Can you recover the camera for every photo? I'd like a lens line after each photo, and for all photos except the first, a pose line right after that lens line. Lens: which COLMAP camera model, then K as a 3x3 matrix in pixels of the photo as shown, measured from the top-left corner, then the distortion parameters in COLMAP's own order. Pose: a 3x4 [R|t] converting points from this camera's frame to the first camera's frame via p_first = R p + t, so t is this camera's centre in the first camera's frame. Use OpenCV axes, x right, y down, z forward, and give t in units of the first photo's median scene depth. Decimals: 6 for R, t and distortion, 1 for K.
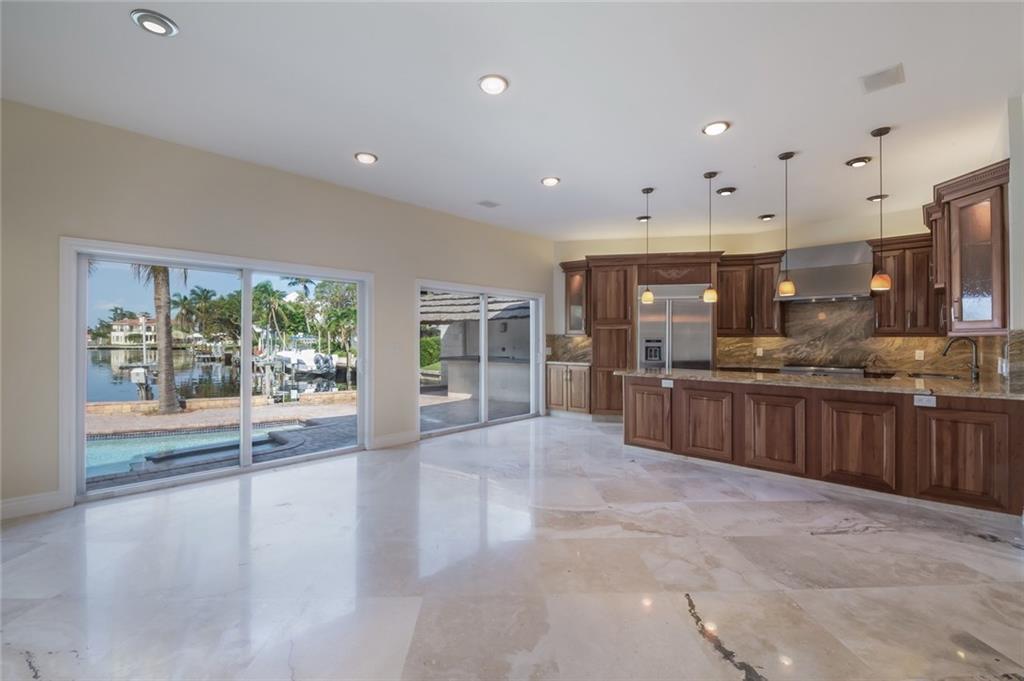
lens RADIAL K [[438.2, 0, 511.3], [0, 438.2, 337.0], [0, 0, 1]] dist [0.010633, -0.010918]
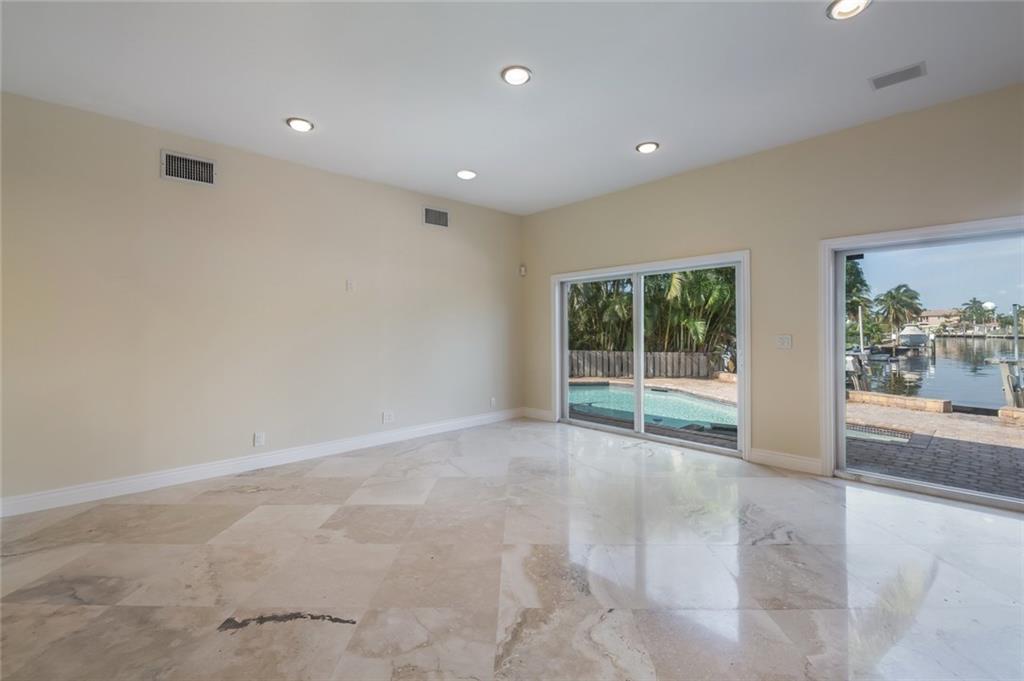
lens RADIAL K [[442.2, 0, 510.6], [0, 442.2, 328.4], [0, 0, 1]] dist [0.008096, -0.011263]
pose [[-0.049634, -0.004798, -0.998756, 0.444070], [0.011667, 0.999917, -0.005383, 0.002315], [0.998699, -0.011920, -0.049574, 0.476346]]
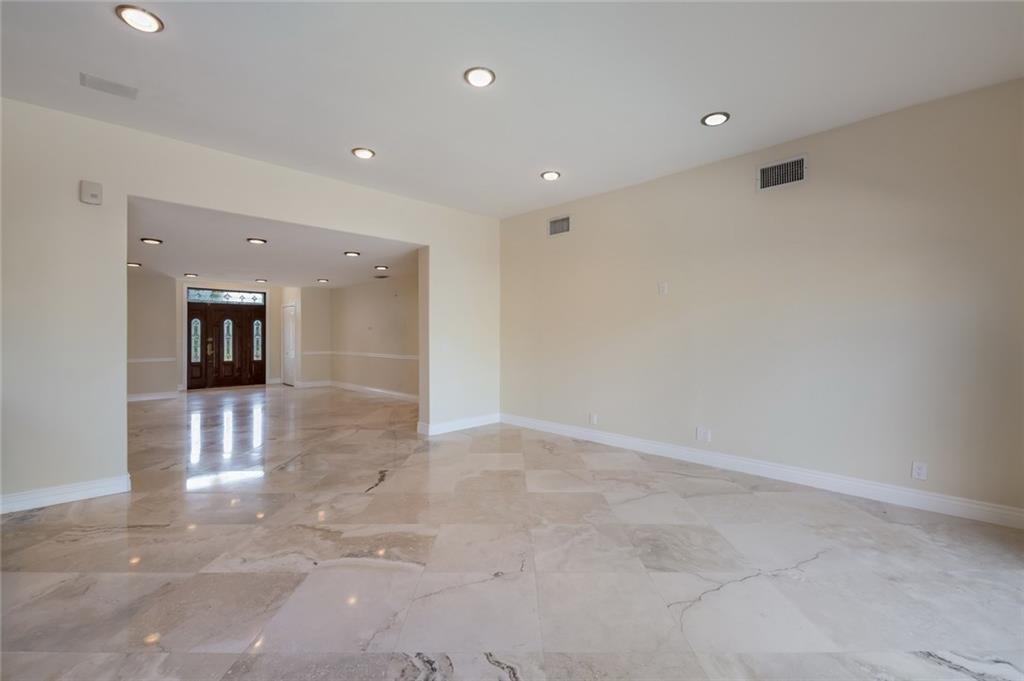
lens RADIAL K [[444.4, 0, 510.0], [0, 444.4, 336.0], [0, 0, 1]] dist [0.012450, -0.011207]
pose [[-0.999392, -0.000635, 0.034871, -0.066683], [-0.000776, 0.999992, -0.004044, 0.005232], [-0.034869, -0.004068, -0.999384, 0.920549]]
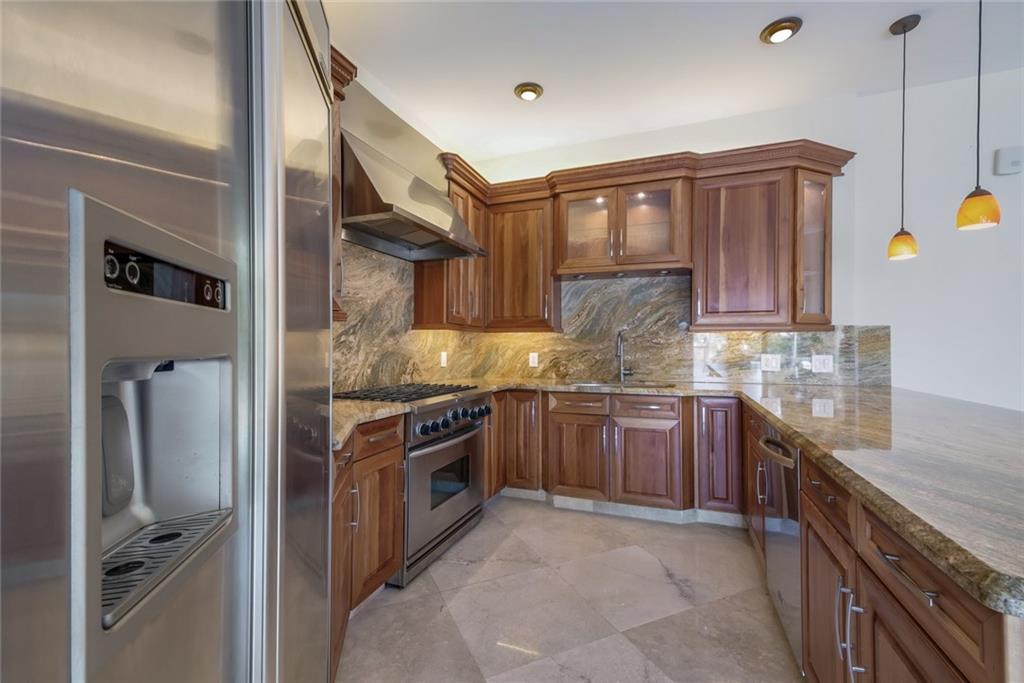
lens RADIAL K [[431.5, 0, 514.7], [0, 431.5, 346.8], [0, 0, 1]] dist [0.031954, -0.009970]
pose [[-0.389382, -0.000879, 0.921076, 0.253236], [-0.008385, 0.999961, -0.002590, 0.020414], [-0.921038, -0.008732, -0.389375, 1.027752]]
